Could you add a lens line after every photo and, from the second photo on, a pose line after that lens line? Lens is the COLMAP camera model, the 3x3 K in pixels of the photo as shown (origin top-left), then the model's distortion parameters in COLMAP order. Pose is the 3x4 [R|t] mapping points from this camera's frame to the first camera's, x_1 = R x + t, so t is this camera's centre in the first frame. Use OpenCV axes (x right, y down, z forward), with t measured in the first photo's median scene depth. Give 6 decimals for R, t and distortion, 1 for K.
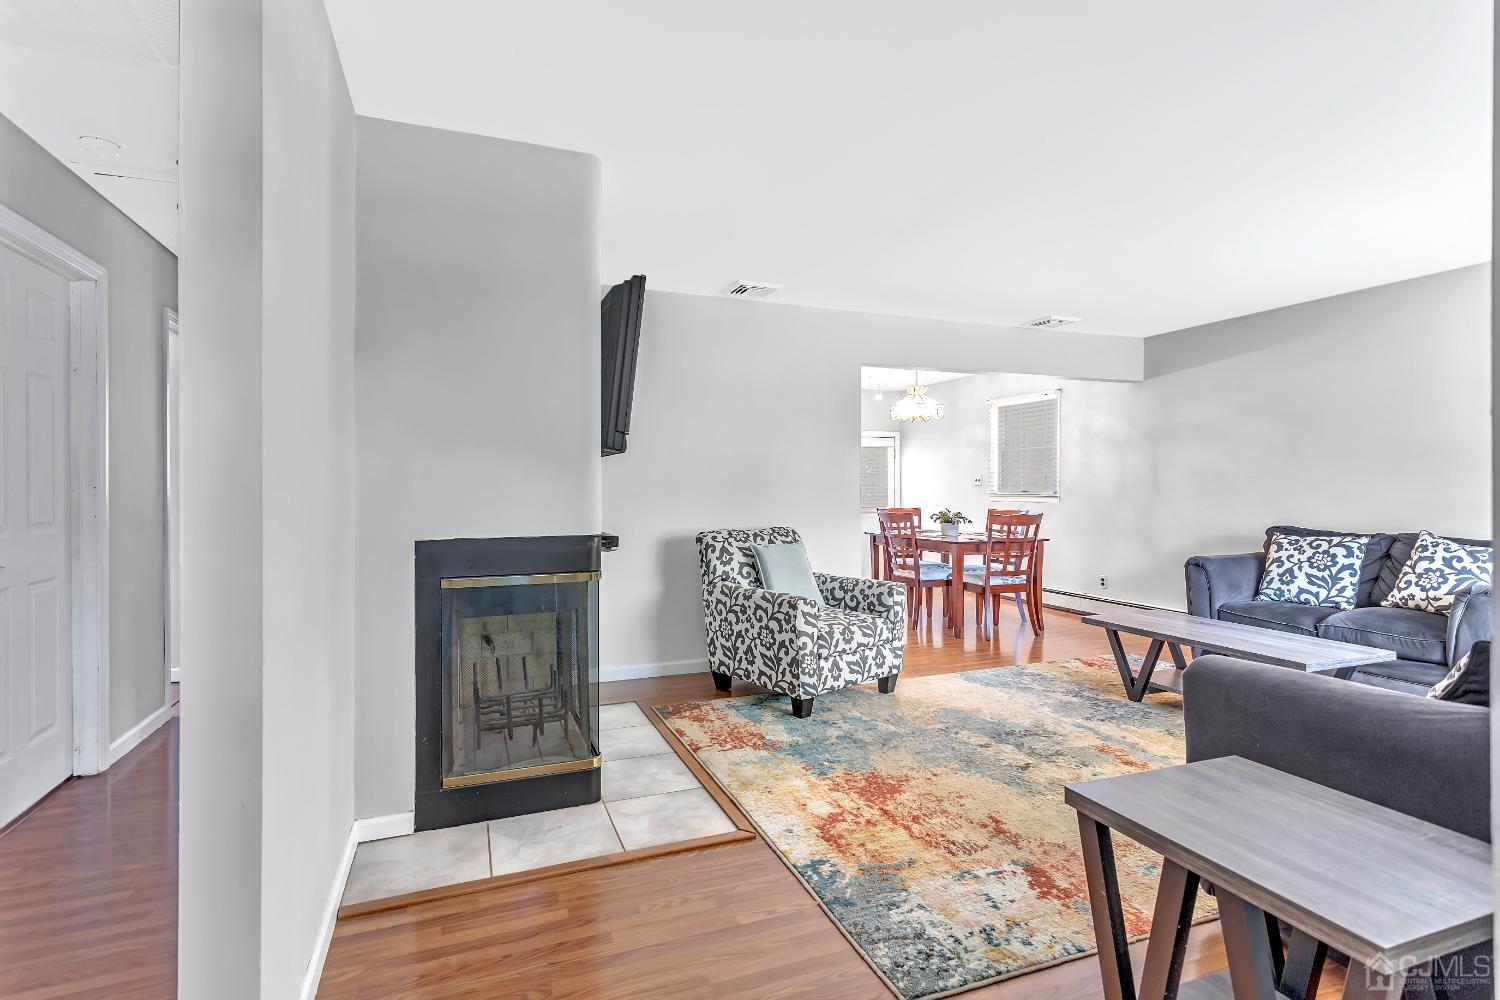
lens RADIAL K [[711.2, 0, 748.8], [0, 711.2, 491.1], [0, 0, 1]] dist [0.016545, 0.000029]
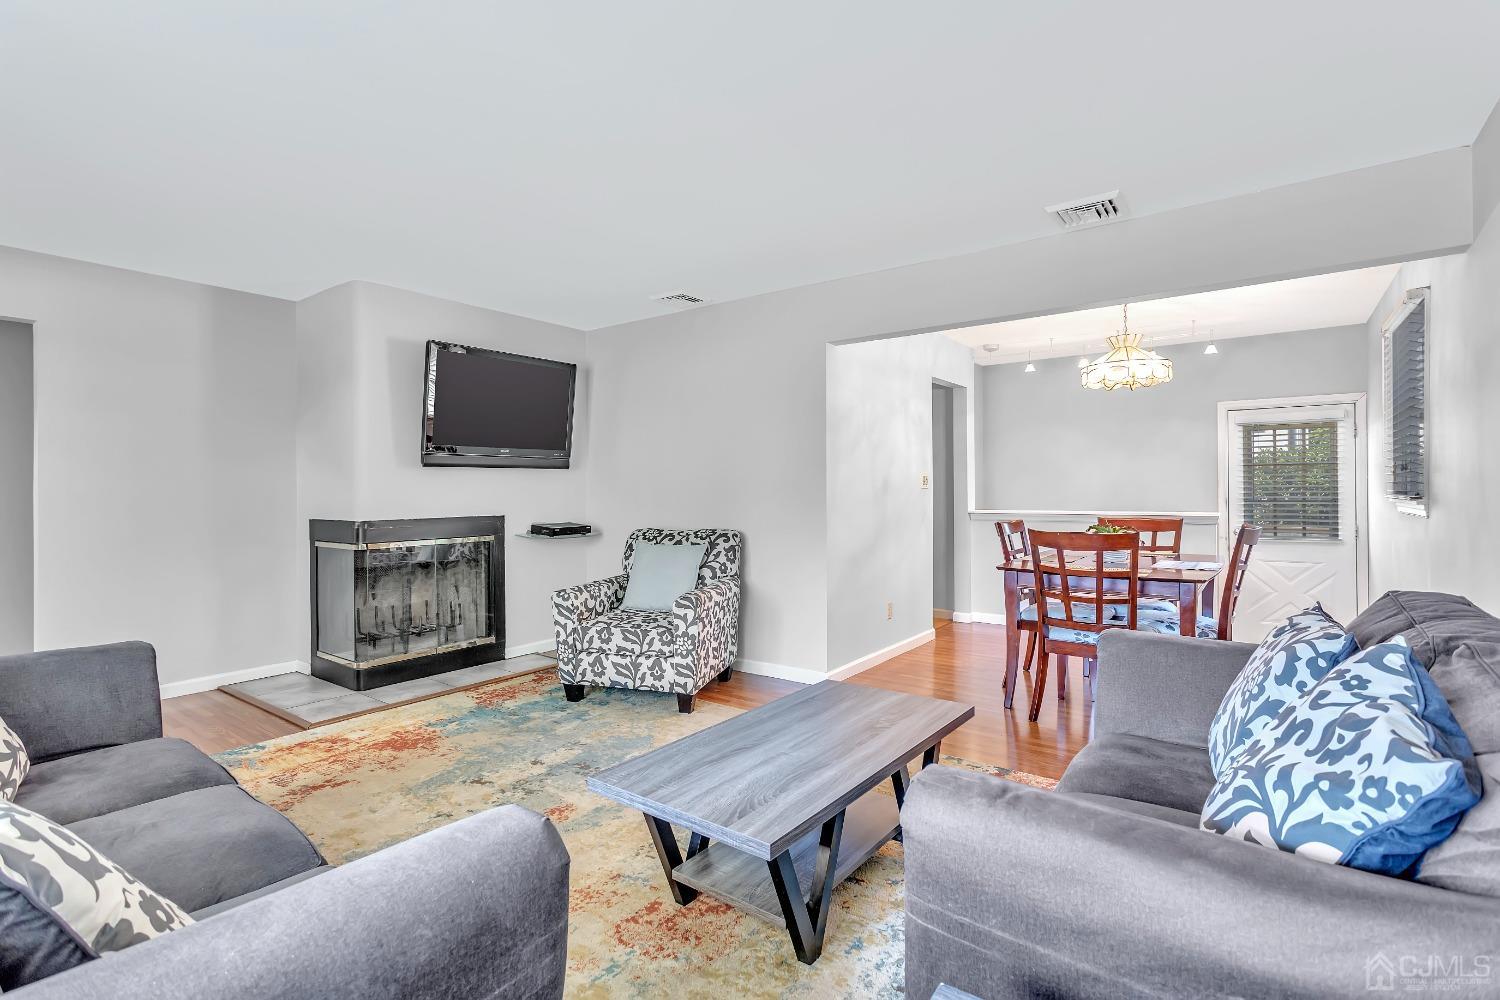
lens RADIAL K [[711.2, 0, 748.8], [0, 711.2, 491.1], [0, 0, 1]] dist [0.016545, 0.000029]
pose [[0.516204, -0.002808, -0.856461, 1.251346], [-0.001097, 0.999992, -0.003940, 0.003568], [0.856465, 0.002973, 0.516197, 0.737574]]
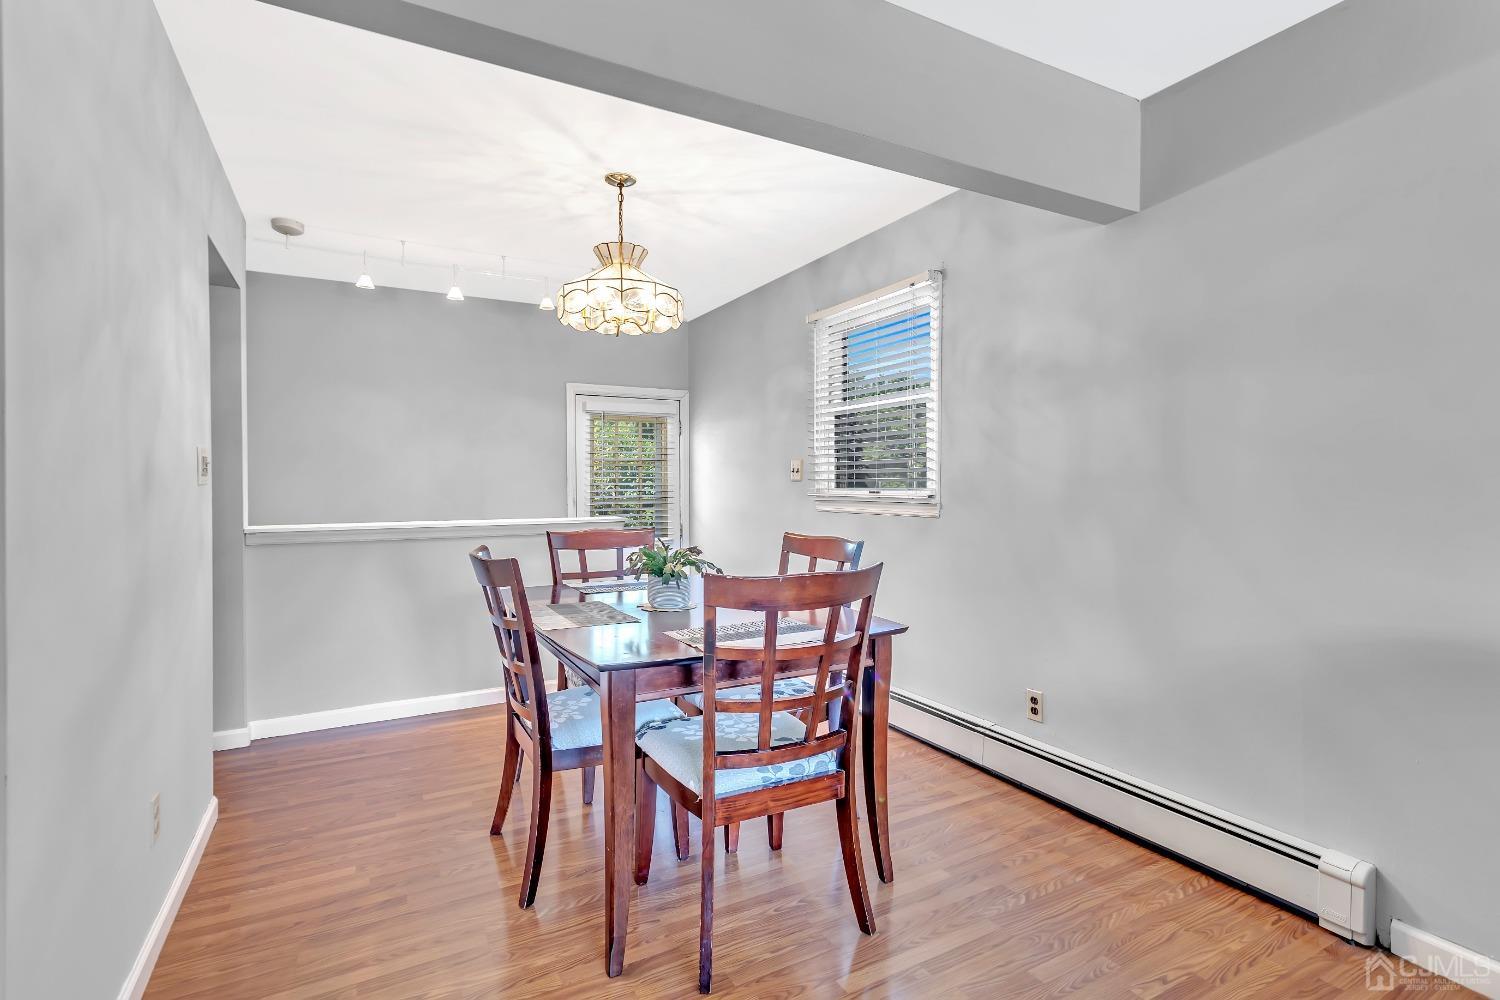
lens RADIAL K [[711.2, 0, 748.8], [0, 711.2, 491.1], [0, 0, 1]] dist [0.016545, 0.000029]
pose [[0.992260, -0.001431, 0.124172, 0.523977], [0.001136, 0.999996, 0.002443, -0.005085], [-0.124175, -0.002283, 0.992258, 1.147731]]
